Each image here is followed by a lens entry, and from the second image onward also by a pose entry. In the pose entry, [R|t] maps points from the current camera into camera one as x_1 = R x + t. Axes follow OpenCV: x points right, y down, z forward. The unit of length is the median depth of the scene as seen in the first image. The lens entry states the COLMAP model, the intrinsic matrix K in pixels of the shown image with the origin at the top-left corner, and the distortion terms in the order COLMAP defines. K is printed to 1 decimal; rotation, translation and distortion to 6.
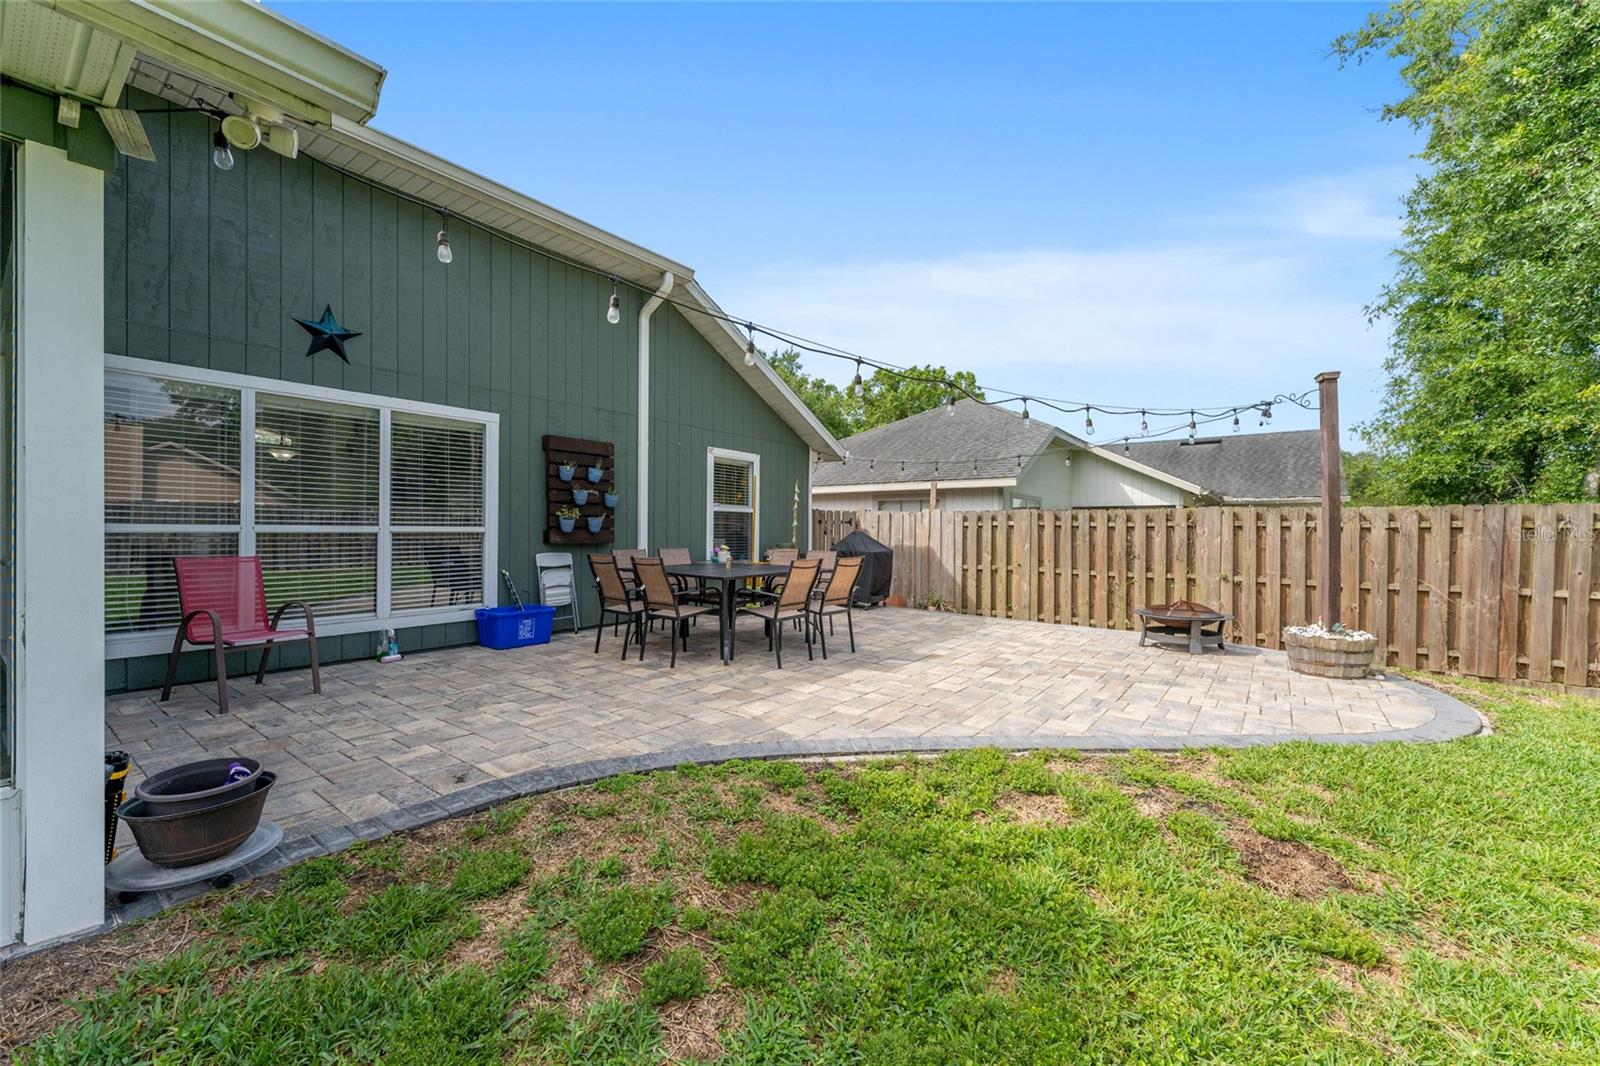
lens RADIAL K [[631.7, 0, 800.0], [0, 631.7, 533.0], [0, 0, 1]] dist [0.001243, 0.000111]
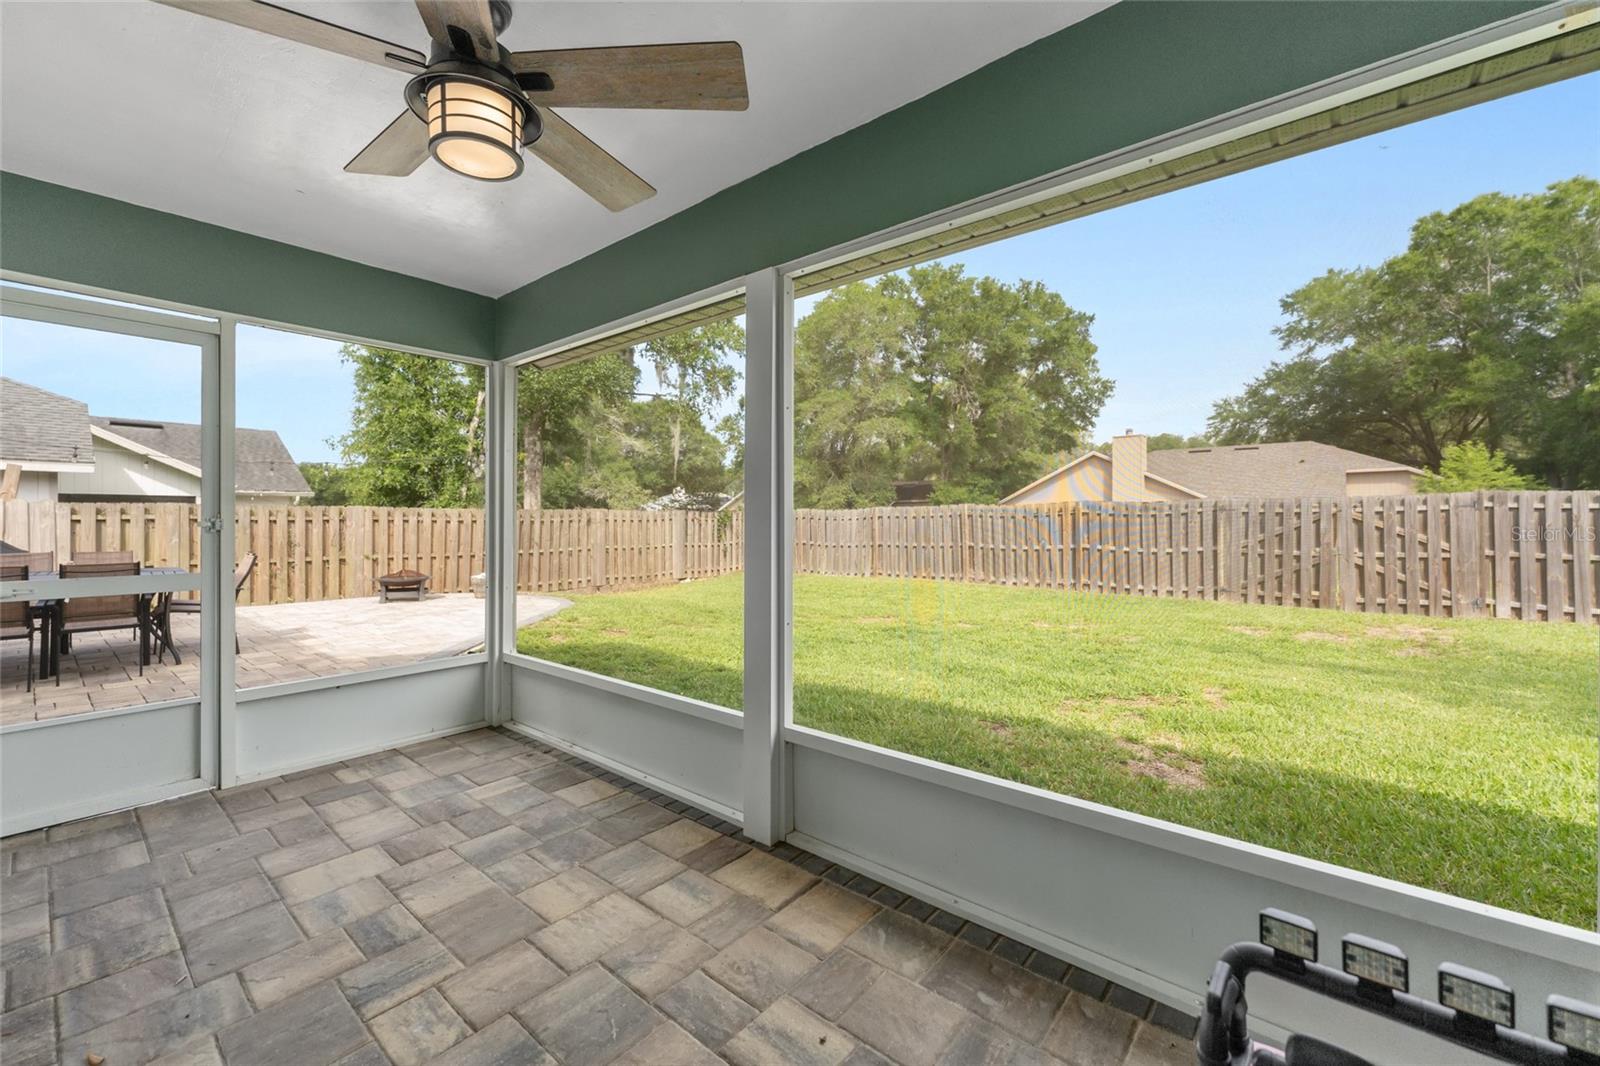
lens RADIAL K [[637.4, 0, 797.0], [0, 637.4, 520.0], [0, 0, 1]] dist [0.002494, 0.000239]
pose [[0.038993, -0.006876, 0.999216, -0.861501], [0.001854, 0.999975, 0.006809, -0.022299], [-0.999238, 0.001587, 0.039004, -0.013210]]
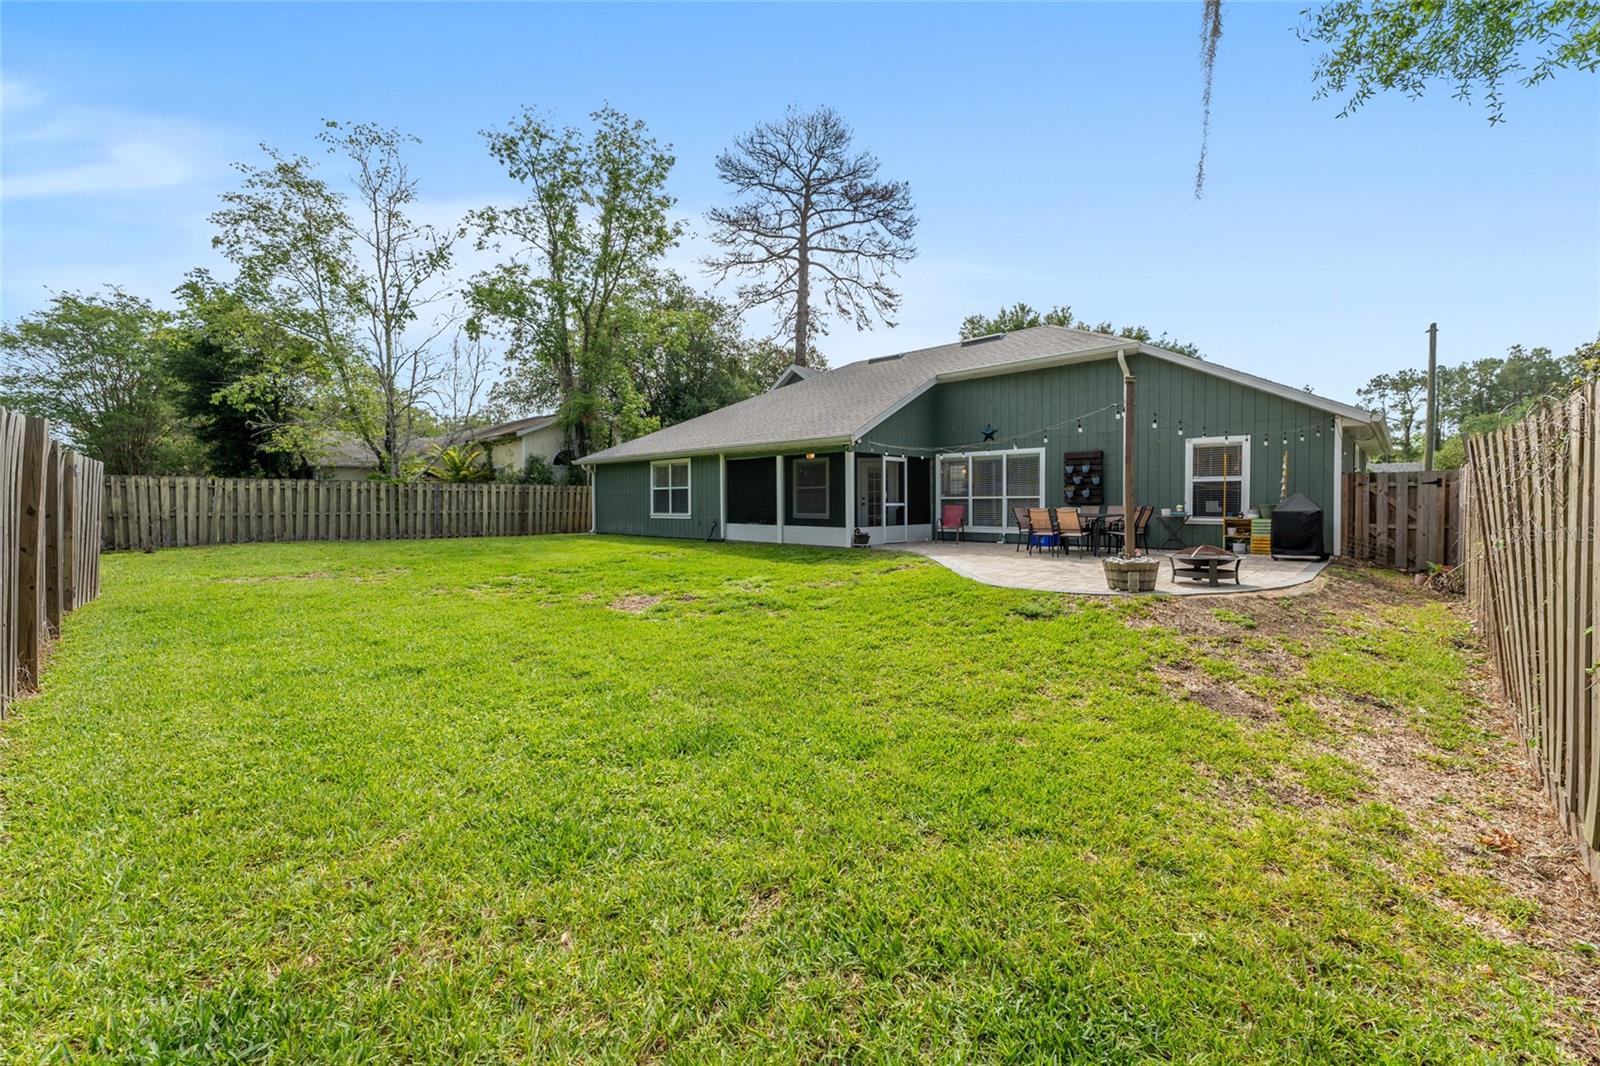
lens RADIAL K [[652.4, 0, 803.5], [0, 652.4, 512.0], [0, 0, 1]] dist [-0.000237, 0.000025]
pose [[-0.093397, 0.005220, -0.995615, 1.817968], [-0.000337, 0.999986, 0.005274, 0.034258], [0.995629, 0.000828, -0.093393, 0.304620]]
